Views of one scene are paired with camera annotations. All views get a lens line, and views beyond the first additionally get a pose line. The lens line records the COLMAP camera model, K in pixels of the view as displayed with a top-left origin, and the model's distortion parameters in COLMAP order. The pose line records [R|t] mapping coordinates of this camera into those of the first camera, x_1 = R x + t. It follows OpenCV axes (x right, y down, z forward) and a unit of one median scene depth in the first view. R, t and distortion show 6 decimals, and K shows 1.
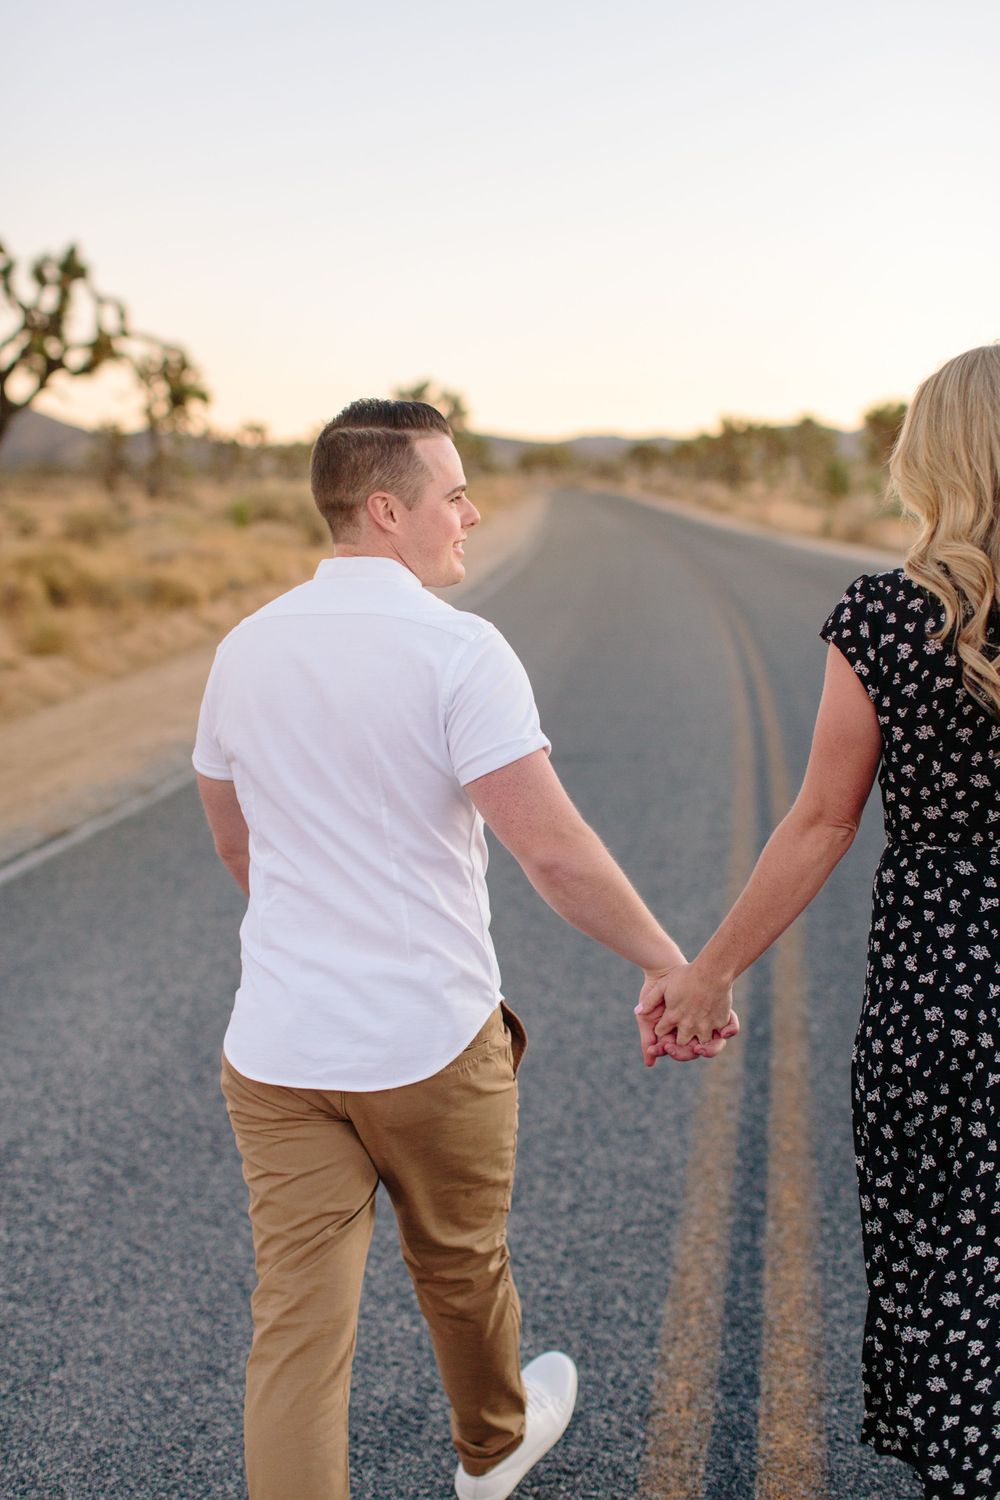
lens RADIAL K [[2139.8, 0, 498.4], [0, 2139.8, 747.8], [0, 0, 1]] dist [0.023203, 0.000000]
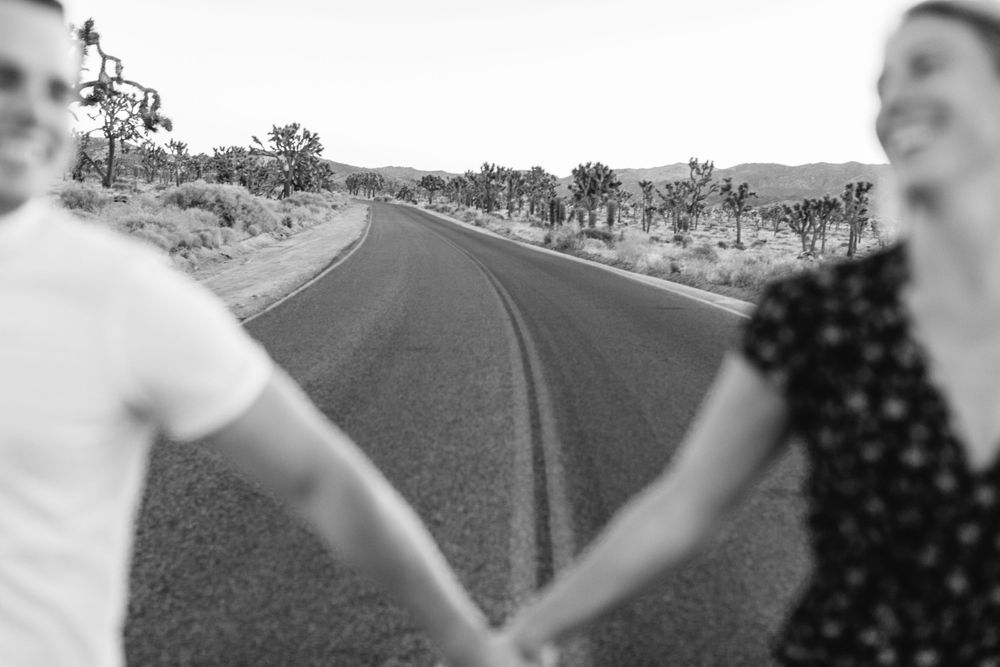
lens RADIAL K [[1426.5, 0, 500.4], [0, 1426.5, 334.3], [0, 0, 1]] dist [0.023203, 0.000000]
pose [[0.989720, 0.068225, 0.125696, -0.090716], [-0.064404, 0.997337, -0.034221, 0.053959], [-0.127696, 0.025774, 0.991478, -0.351112]]
